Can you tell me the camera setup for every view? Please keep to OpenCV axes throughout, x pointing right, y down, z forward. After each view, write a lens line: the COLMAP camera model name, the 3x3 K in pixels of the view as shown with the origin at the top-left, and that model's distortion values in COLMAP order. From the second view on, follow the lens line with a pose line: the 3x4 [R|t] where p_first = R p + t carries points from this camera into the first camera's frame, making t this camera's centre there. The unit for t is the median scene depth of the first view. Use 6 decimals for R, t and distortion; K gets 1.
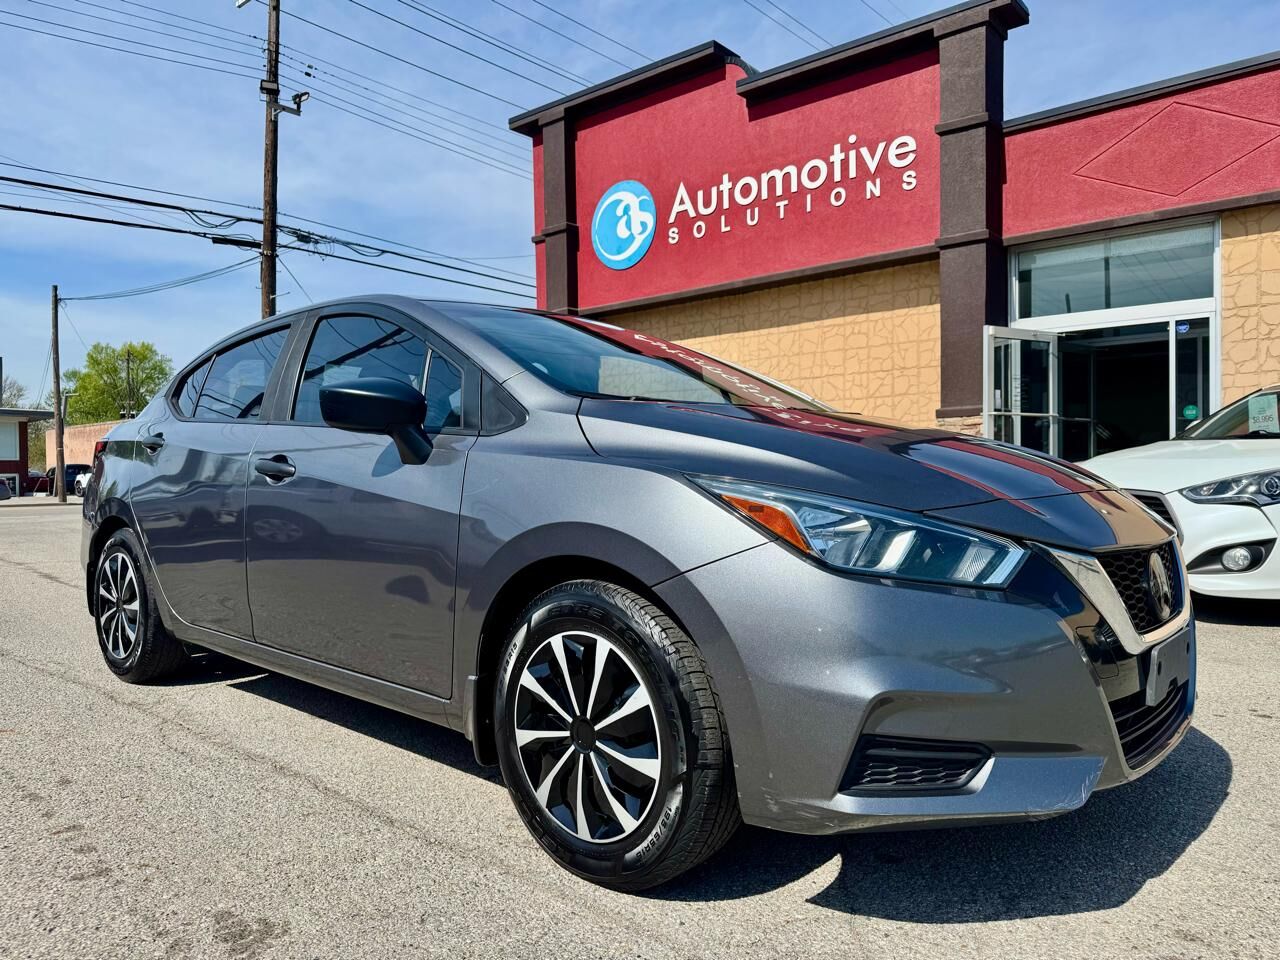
lens RADIAL K [[888.3, 0, 635.4], [0, 888.3, 478.9], [0, 0, 1]] dist [0.014110, -0.017923]
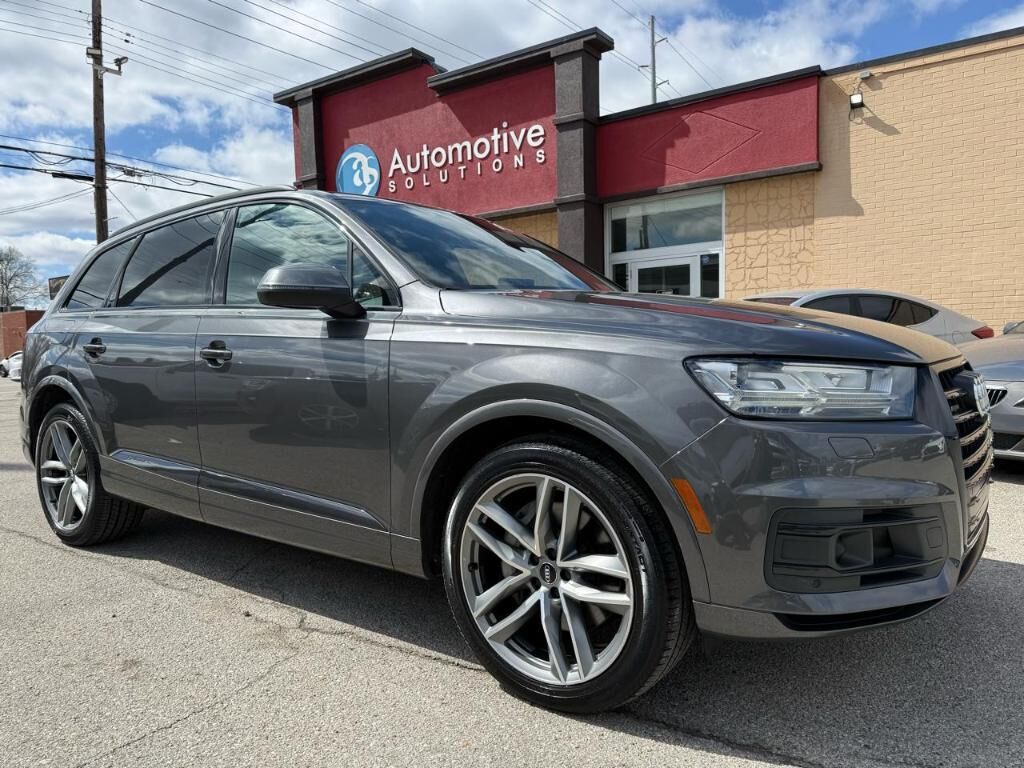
lens RADIAL K [[703.5, 0, 517.0], [0, 703.5, 389.2], [0, 0, 1]] dist [0.037078, -0.050422]
pose [[0.994030, -0.024233, 0.106386, 0.126939], [0.018621, 0.998398, 0.053433, -0.014058], [-0.107510, -0.051133, 0.992888, -0.155624]]
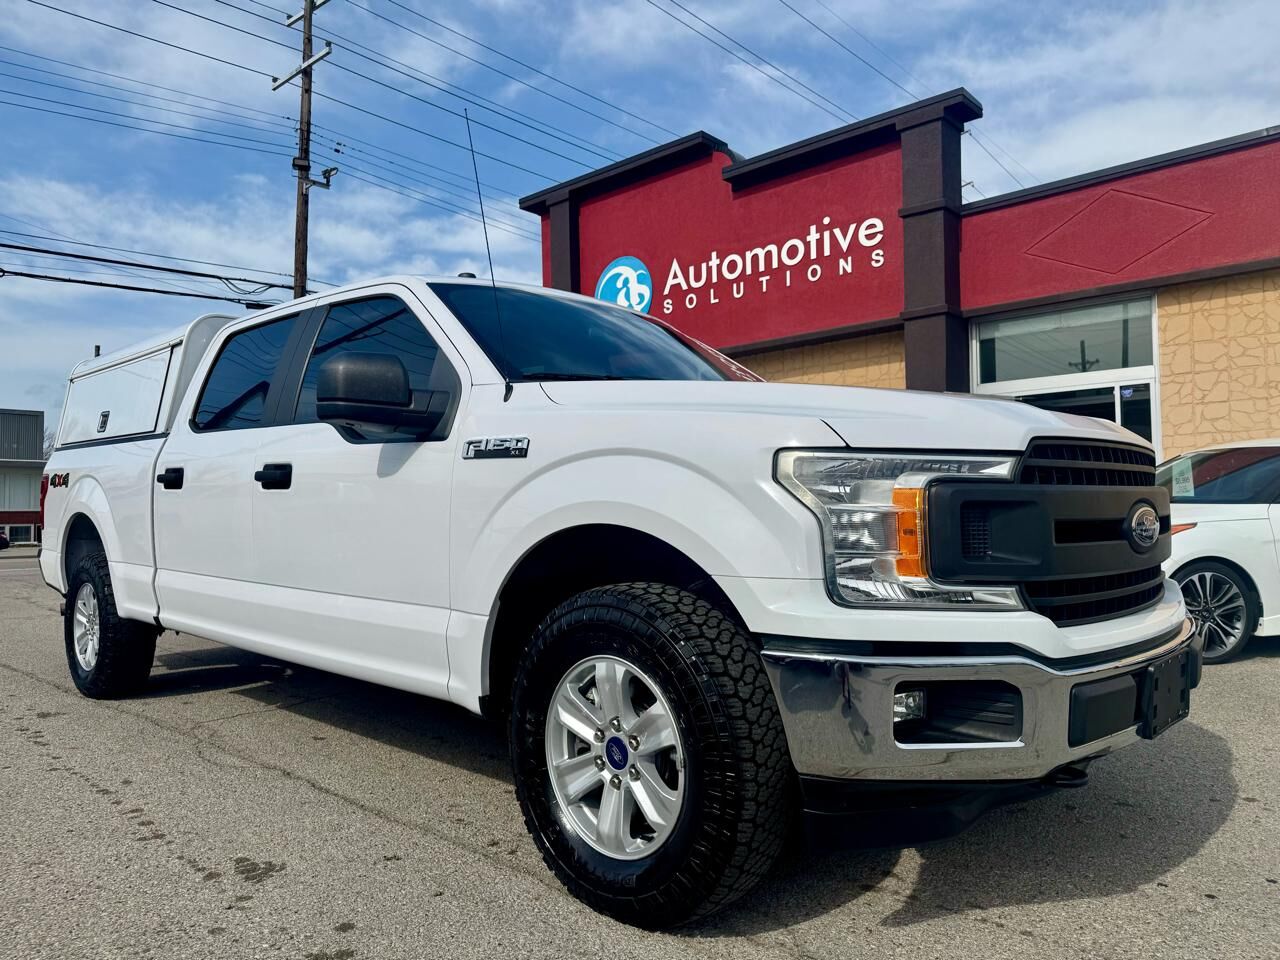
lens RADIAL K [[882.1, 0, 640.0], [0, 882.1, 480.0], [0, 0, 1]] dist [0.051167, -0.067597]
pose [[0.999711, -0.005808, -0.023327, 0.036954], [0.004640, 0.998748, -0.049817, -0.009705], [0.023587, 0.049695, 0.998486, -0.076683]]
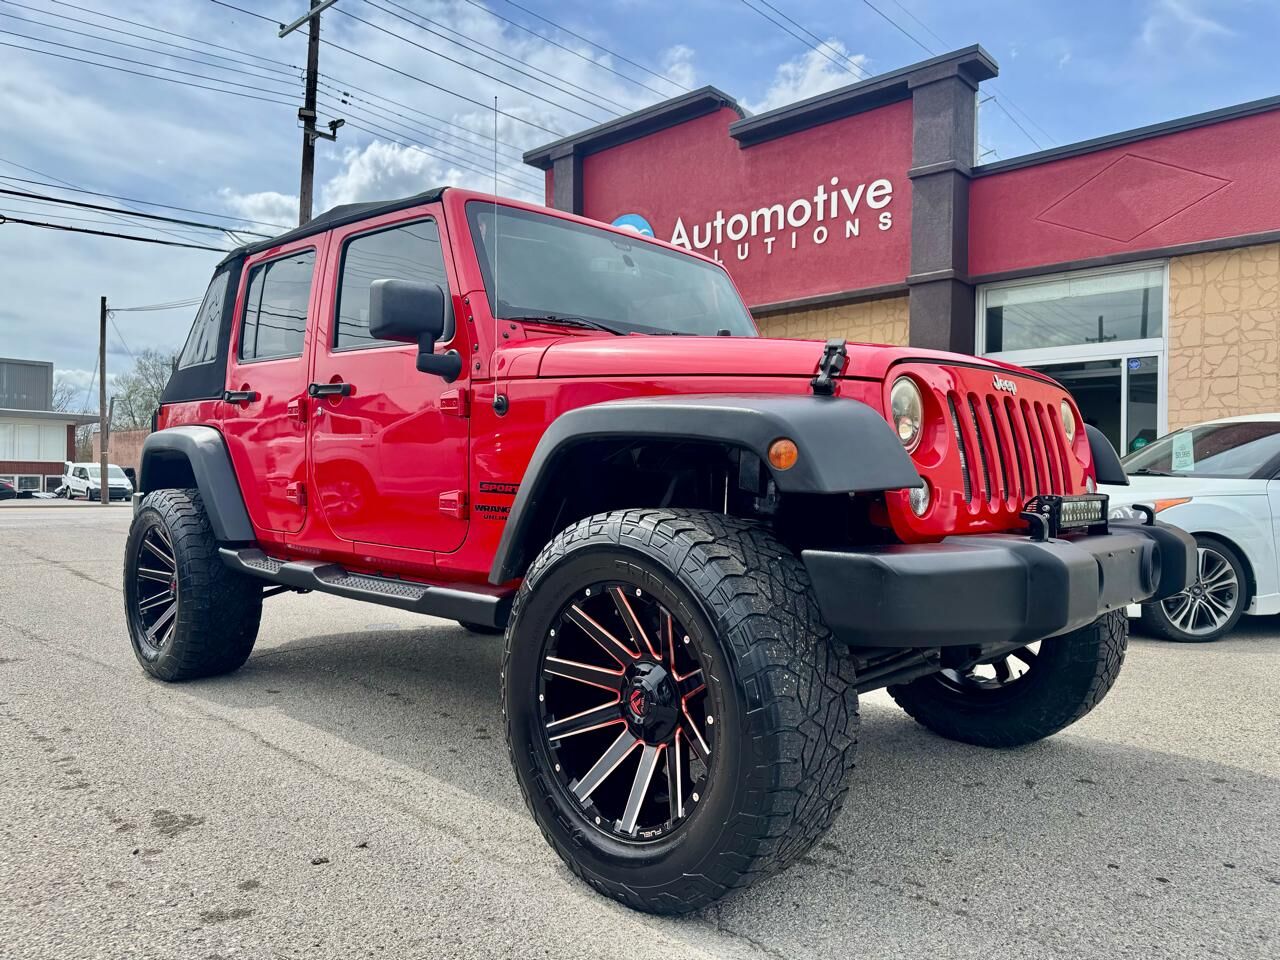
lens RADIAL K [[884.7, 0, 642.2], [0, 884.7, 480.7], [0, 0, 1]] dist [0.033306, -0.044245]
pose [[0.999270, 0.020398, -0.032300, 0.053731], [-0.020781, 0.999717, -0.011569, -0.006230], [0.032054, 0.012232, 0.999411, -0.063573]]
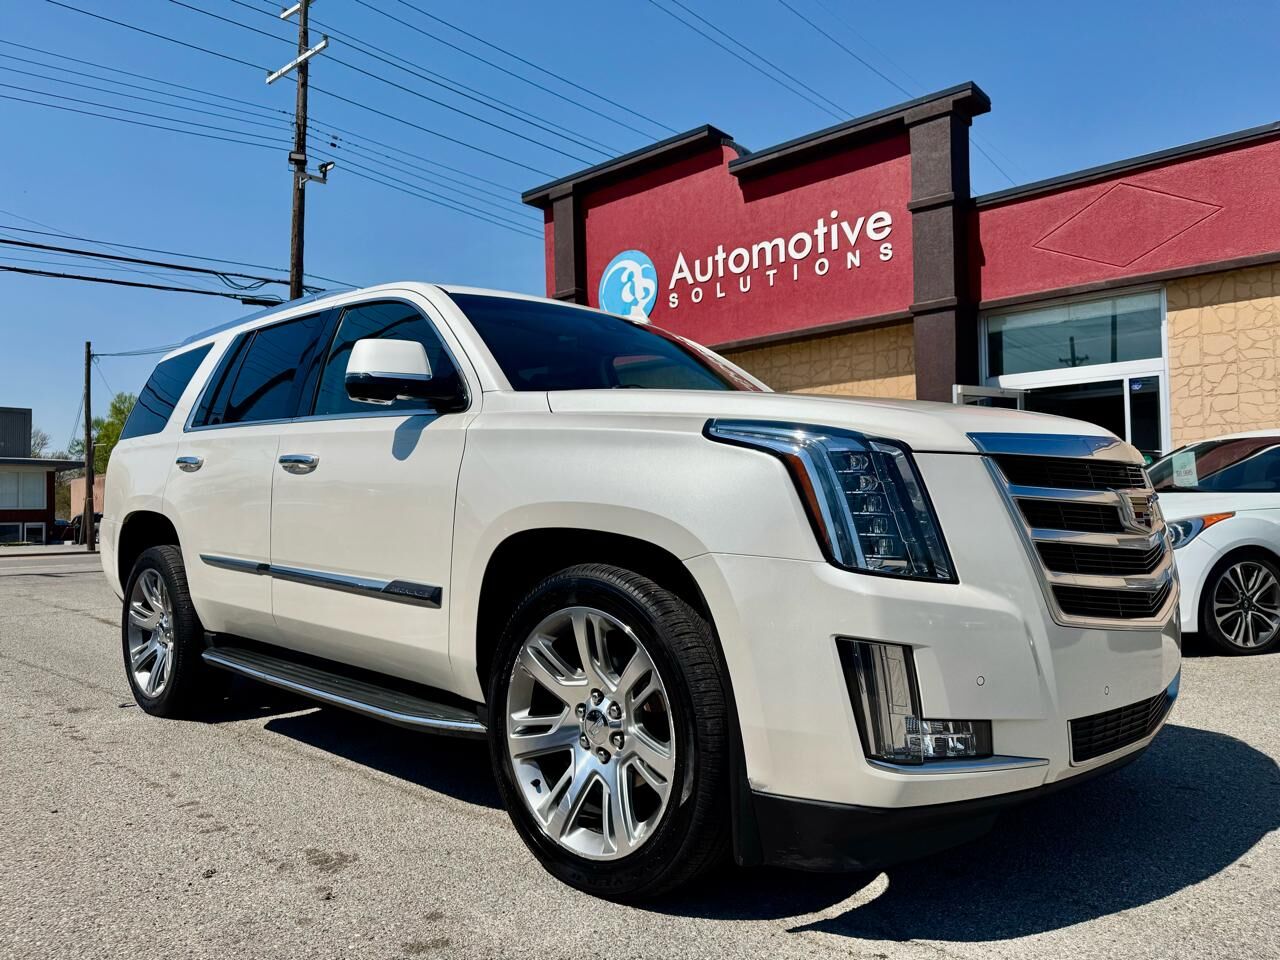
lens RADIAL K [[882.2, 0, 642.5], [0, 882.2, 478.7], [0, 0, 1]] dist [0.047828, -0.065502]
pose [[0.999914, -0.009008, -0.009524, 0.015163], [0.008545, 0.998831, -0.047581, -0.006799], [0.009942, 0.047495, 0.998822, -0.074554]]
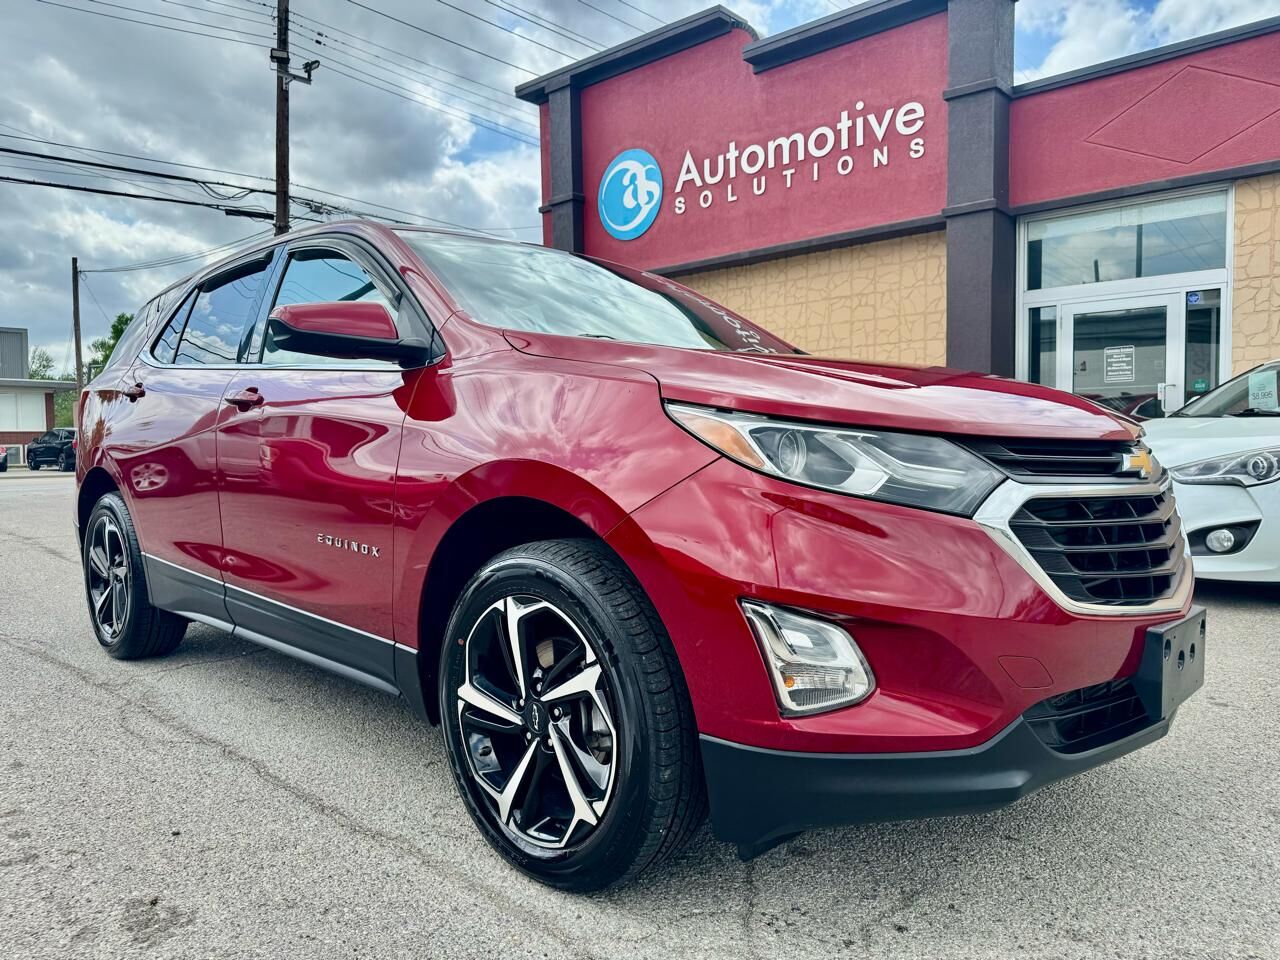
lens RADIAL K [[892.4, 0, 640.0], [0, 892.4, 480.0], [0, 0, 1]] dist [-0.002683, 0.000909]
pose [[0.999770, -0.000049, -0.021423, 0.022325], [0.000810, 0.999368, 0.035543, -0.005402], [0.021408, -0.035552, 0.999138, 0.000445]]
